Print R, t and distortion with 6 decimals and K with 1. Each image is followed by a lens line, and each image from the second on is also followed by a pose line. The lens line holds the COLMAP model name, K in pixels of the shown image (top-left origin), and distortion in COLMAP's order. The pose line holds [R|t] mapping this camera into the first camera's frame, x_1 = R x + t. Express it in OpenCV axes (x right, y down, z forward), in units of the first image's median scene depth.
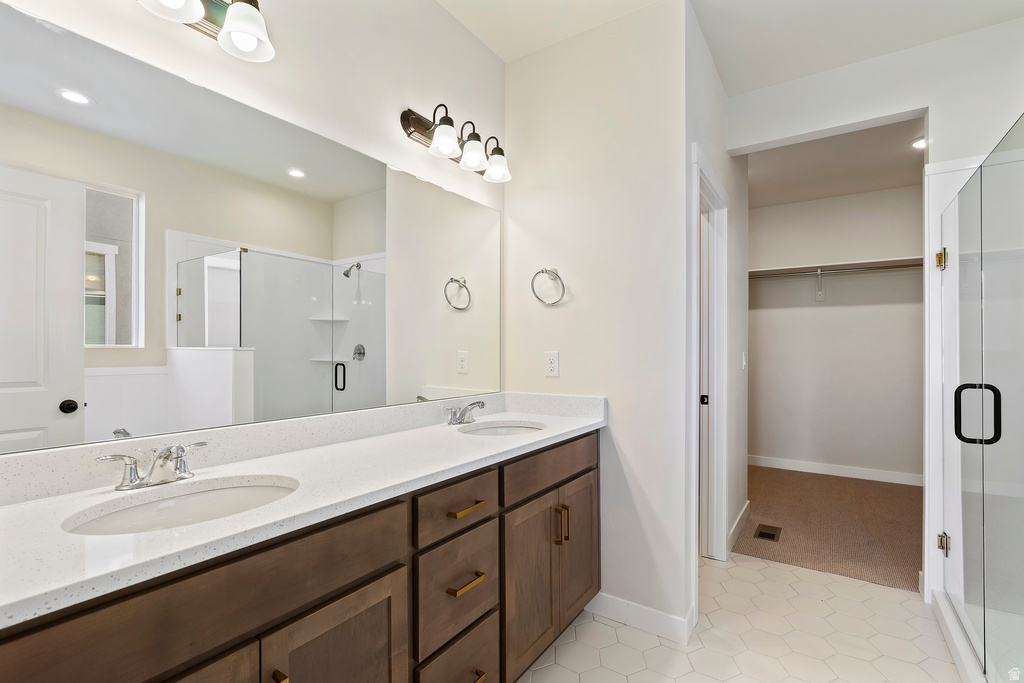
lens RADIAL K [[464.4, 0, 514.3], [0, 464.4, 344.4], [0, 0, 1]] dist [-0.005371, 0.000995]
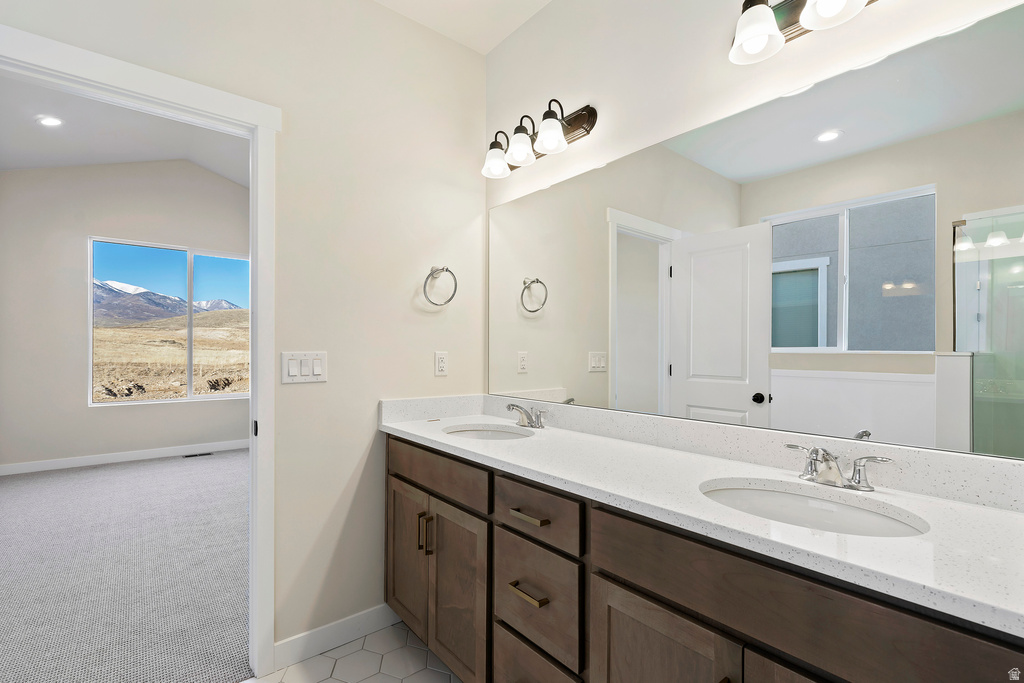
lens RADIAL K [[464.4, 0, 513.3], [0, 464.4, 350.3], [0, 0, 1]] dist [-0.005371, 0.000995]
pose [[-0.277250, -0.006132, -0.960778, 0.828837], [0.002514, 0.999972, -0.007108, 0.015897], [0.960794, -0.004386, -0.277227, 1.229637]]
